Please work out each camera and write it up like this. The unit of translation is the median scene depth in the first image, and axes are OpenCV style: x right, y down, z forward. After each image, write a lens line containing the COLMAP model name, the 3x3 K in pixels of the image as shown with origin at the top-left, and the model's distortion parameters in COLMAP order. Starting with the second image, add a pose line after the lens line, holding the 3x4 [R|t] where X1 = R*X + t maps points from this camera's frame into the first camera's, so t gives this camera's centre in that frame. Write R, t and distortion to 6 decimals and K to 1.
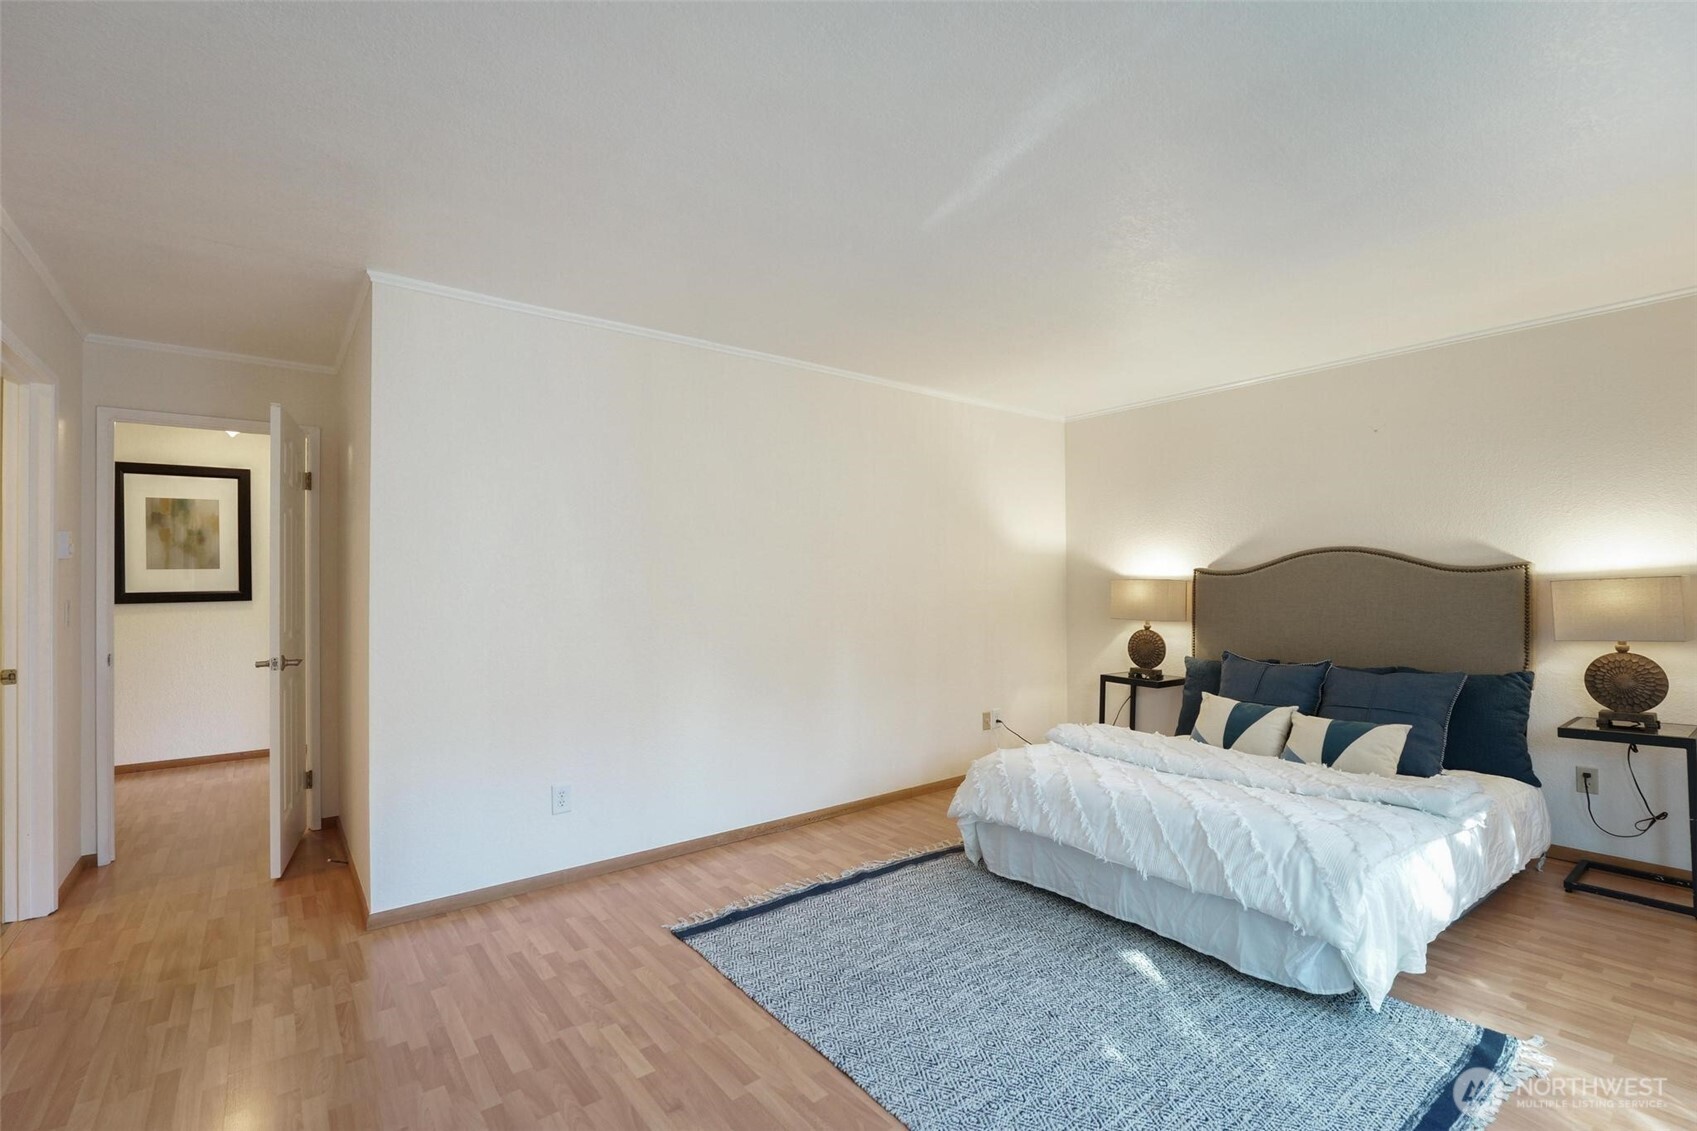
lens RADIAL K [[740.9, 0, 850.8], [0, 740.9, 576.9], [0, 0, 1]] dist [-0.001610, -0.000183]
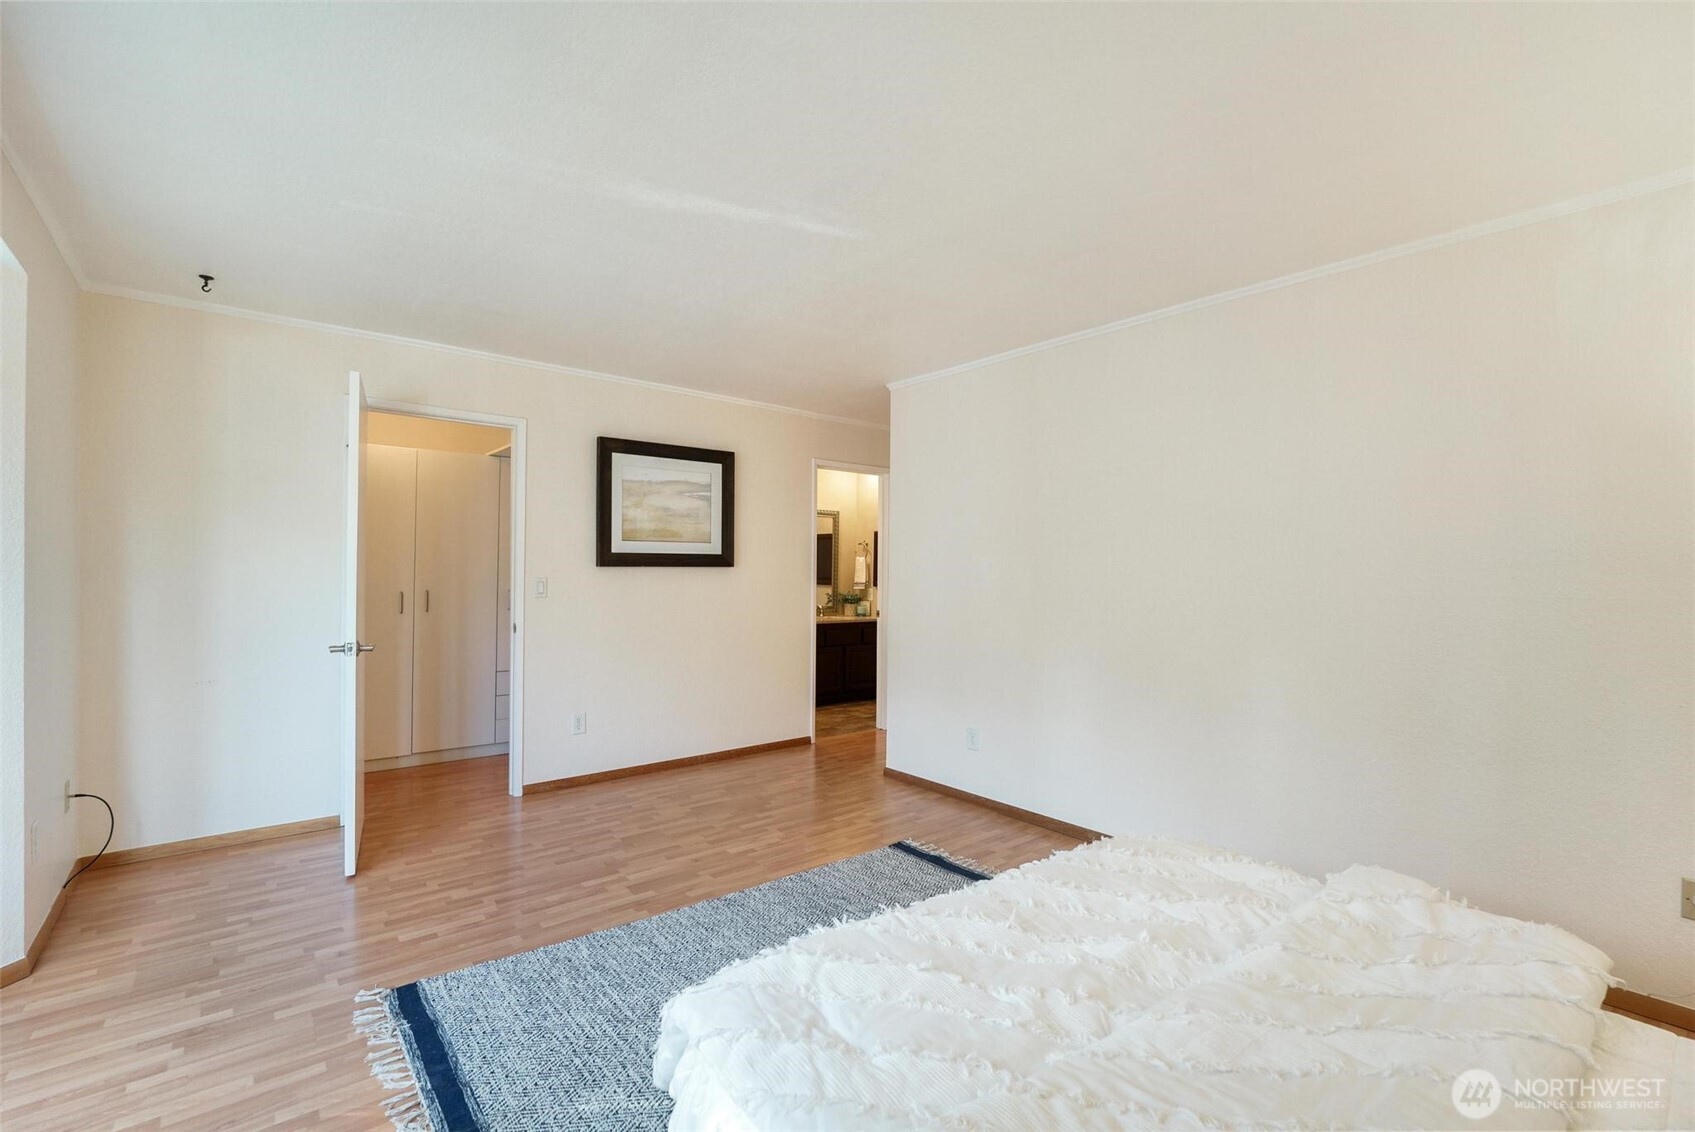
lens RADIAL K [[740.0, 0, 849.8], [0, 740.0, 577.4], [0, 0, 1]] dist [-0.001610, -0.000183]
pose [[0.033593, 0.011259, -0.999372, 0.976053], [0.003258, 0.999930, 0.011375, 0.002698], [0.999430, -0.003638, 0.033554, 0.813615]]
